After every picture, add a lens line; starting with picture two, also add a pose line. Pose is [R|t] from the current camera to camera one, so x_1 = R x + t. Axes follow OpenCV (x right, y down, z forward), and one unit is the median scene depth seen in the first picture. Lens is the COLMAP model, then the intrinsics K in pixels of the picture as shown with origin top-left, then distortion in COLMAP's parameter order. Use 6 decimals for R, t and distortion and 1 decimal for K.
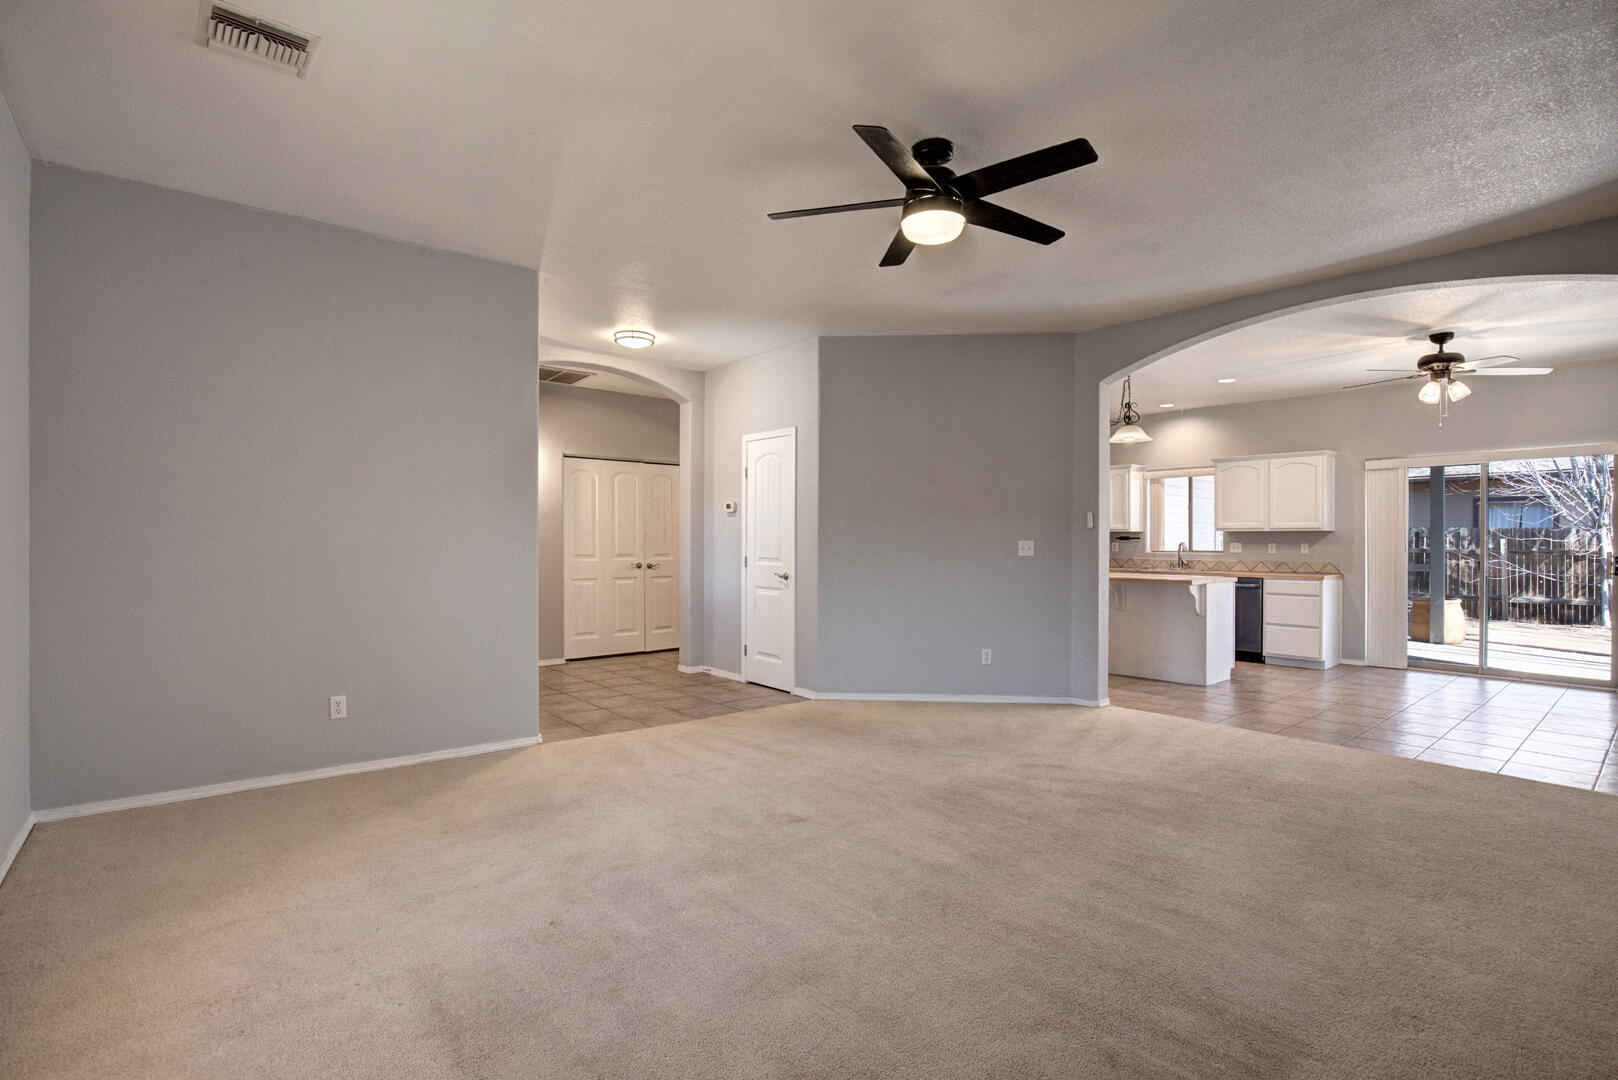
lens RADIAL K [[792.0, 0, 825.1], [0, 792.0, 555.3], [0, 0, 1]] dist [-0.001445, 0.000002]
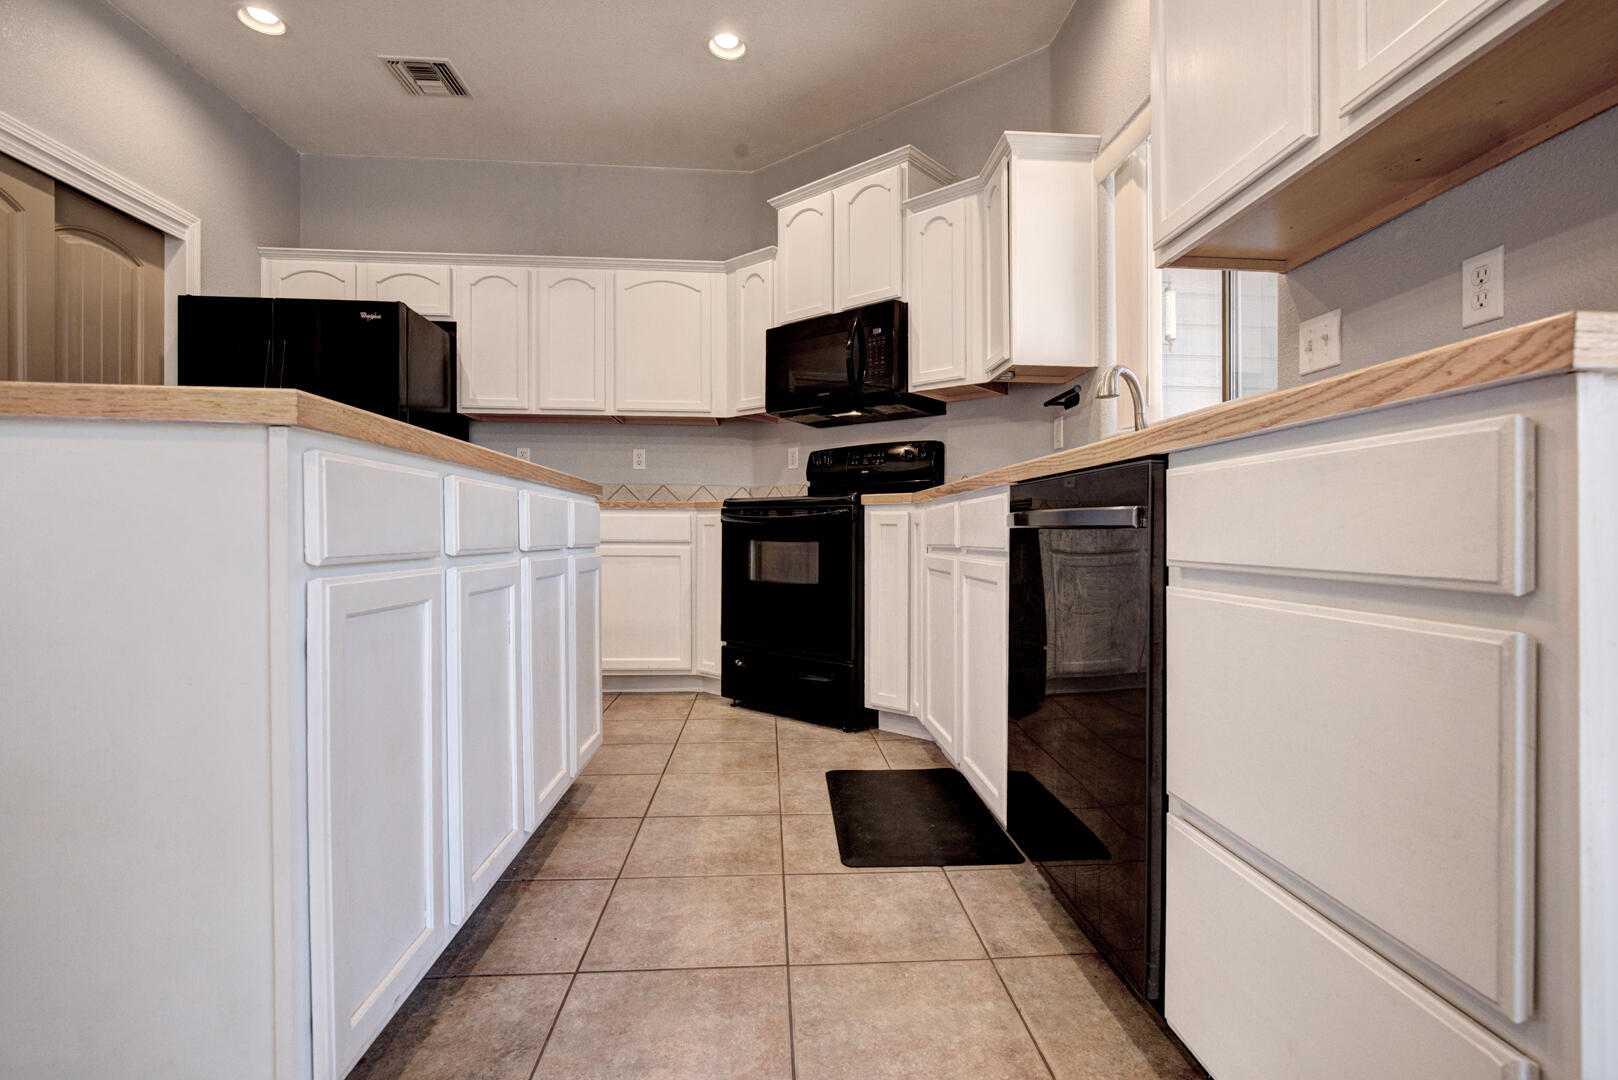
lens RADIAL K [[761.5, 0, 833.4], [0, 761.5, 542.6], [0, 0, 1]] dist [-0.001723, 0.000158]
pose [[0.804004, 0.005277, -0.594600, 0.537364], [-0.007586, 0.999970, -0.001384, 0.039117], [0.594575, 0.005623, 0.804021, 0.791419]]
